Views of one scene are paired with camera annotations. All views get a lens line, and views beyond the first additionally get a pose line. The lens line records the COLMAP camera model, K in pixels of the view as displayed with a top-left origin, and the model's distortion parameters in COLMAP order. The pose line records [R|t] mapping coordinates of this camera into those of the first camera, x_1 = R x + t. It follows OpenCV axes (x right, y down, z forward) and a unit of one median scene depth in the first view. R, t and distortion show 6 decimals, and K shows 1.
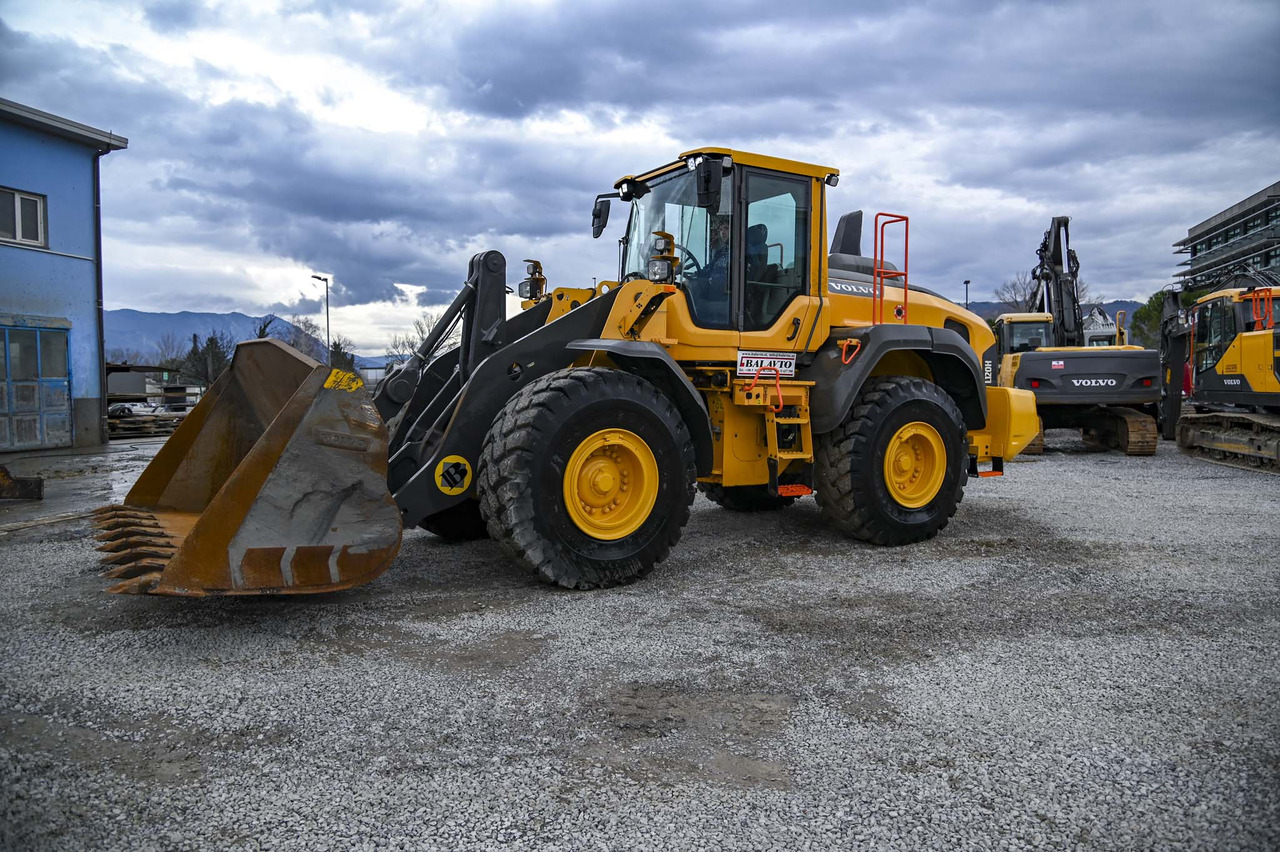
lens RADIAL K [[896.5, 0, 662.7], [0, 896.5, 465.6], [0, 0, 1]] dist [-0.110214, 0.058230]
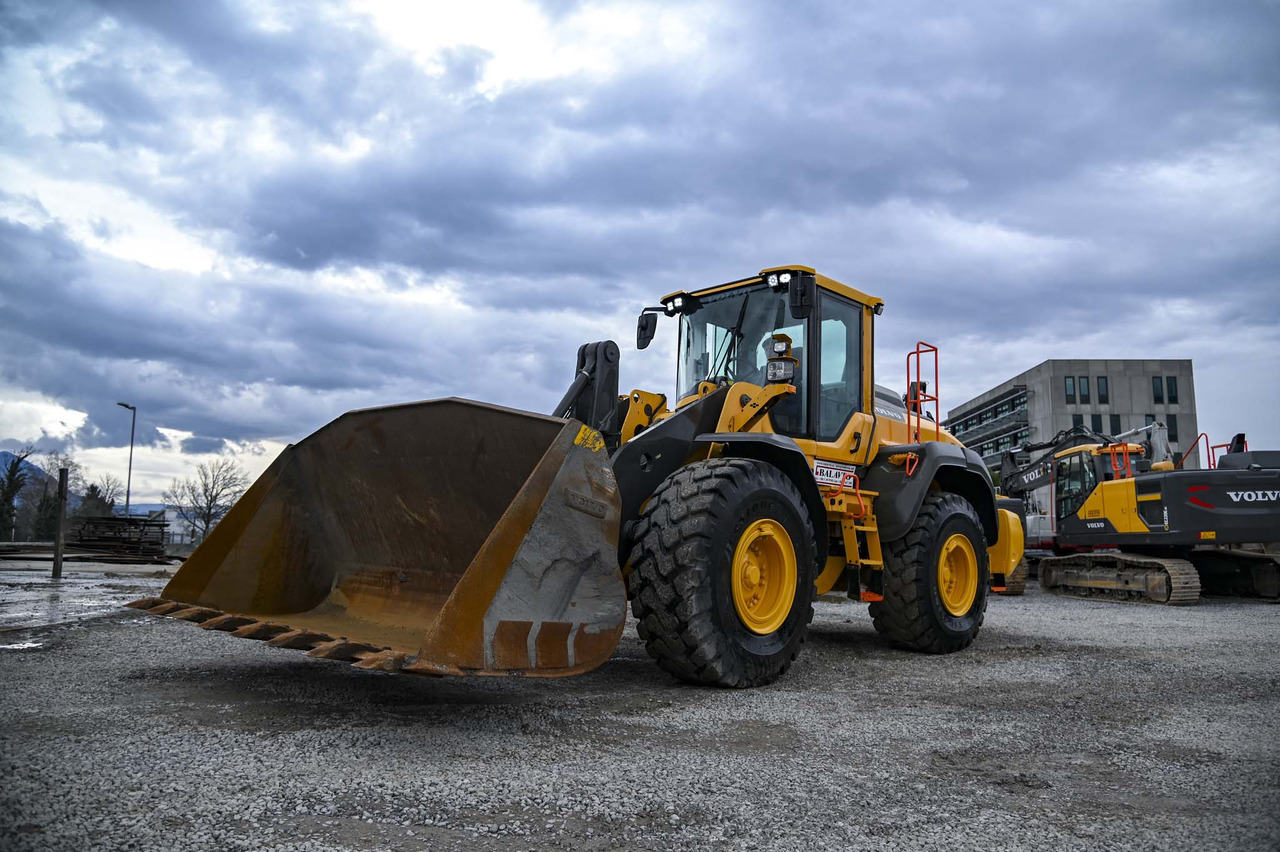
lens RADIAL K [[896.5, 0, 674.0], [0, 896.5, 443.4], [0, 0, 1]] dist [-0.110214, 0.058230]
pose [[0.965490, 0.049621, 0.255670, -0.157506], [0.004831, 0.978100, -0.208078, 0.031117], [-0.260396, 0.202133, 0.944106, 0.032702]]
